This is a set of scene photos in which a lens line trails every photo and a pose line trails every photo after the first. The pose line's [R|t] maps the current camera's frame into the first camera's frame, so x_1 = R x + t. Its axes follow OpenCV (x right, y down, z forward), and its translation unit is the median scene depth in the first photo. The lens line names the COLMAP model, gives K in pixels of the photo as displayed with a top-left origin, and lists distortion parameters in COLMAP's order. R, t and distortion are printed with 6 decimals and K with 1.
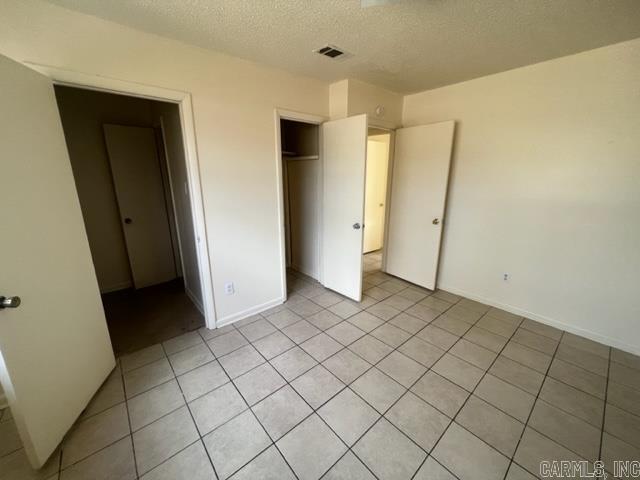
lens RADIAL K [[255.7, 0, 320.0], [0, 255.7, 240.0], [0, 0, 1]] dist [0.002584, 0.000326]
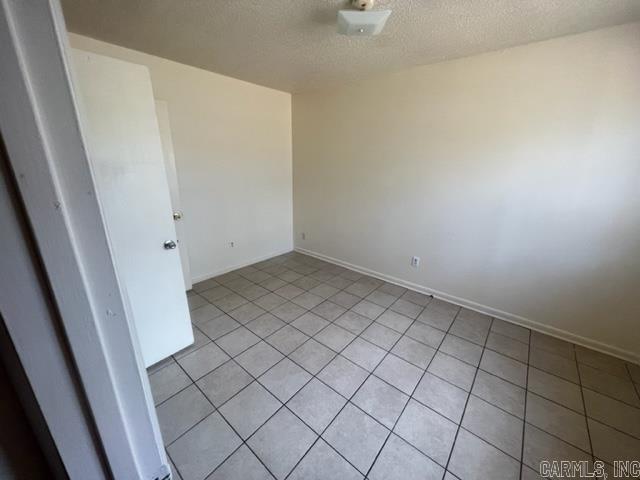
lens RADIAL K [[255.7, 0, 320.0], [0, 255.7, 240.0], [0, 0, 1]] dist [0.002584, 0.000326]
pose [[-0.161002, -0.298346, 0.940781, -0.721144], [0.229865, 0.915667, 0.329720, -0.263467], [-0.959813, 0.269338, -0.078845, 0.922105]]
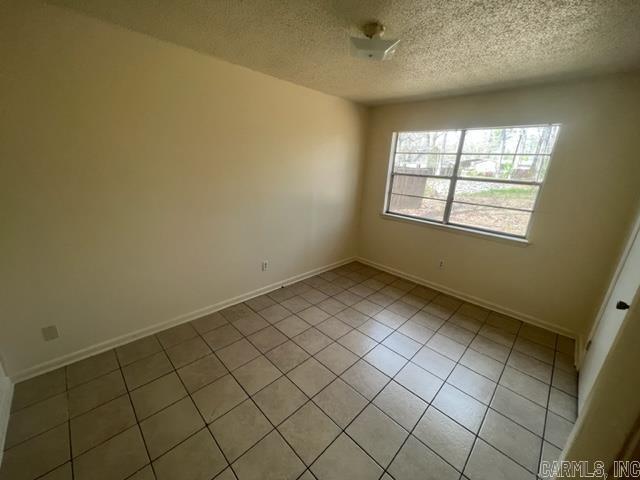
lens RADIAL K [[255.7, 0, 320.0], [0, 255.7, 240.0], [0, 0, 1]] dist [0.002584, 0.000326]
pose [[-0.995899, -0.026845, -0.086397, 0.374326], [-0.067850, 0.853309, 0.516972, -0.467703], [0.059845, 0.520714, -0.851631, 1.544298]]
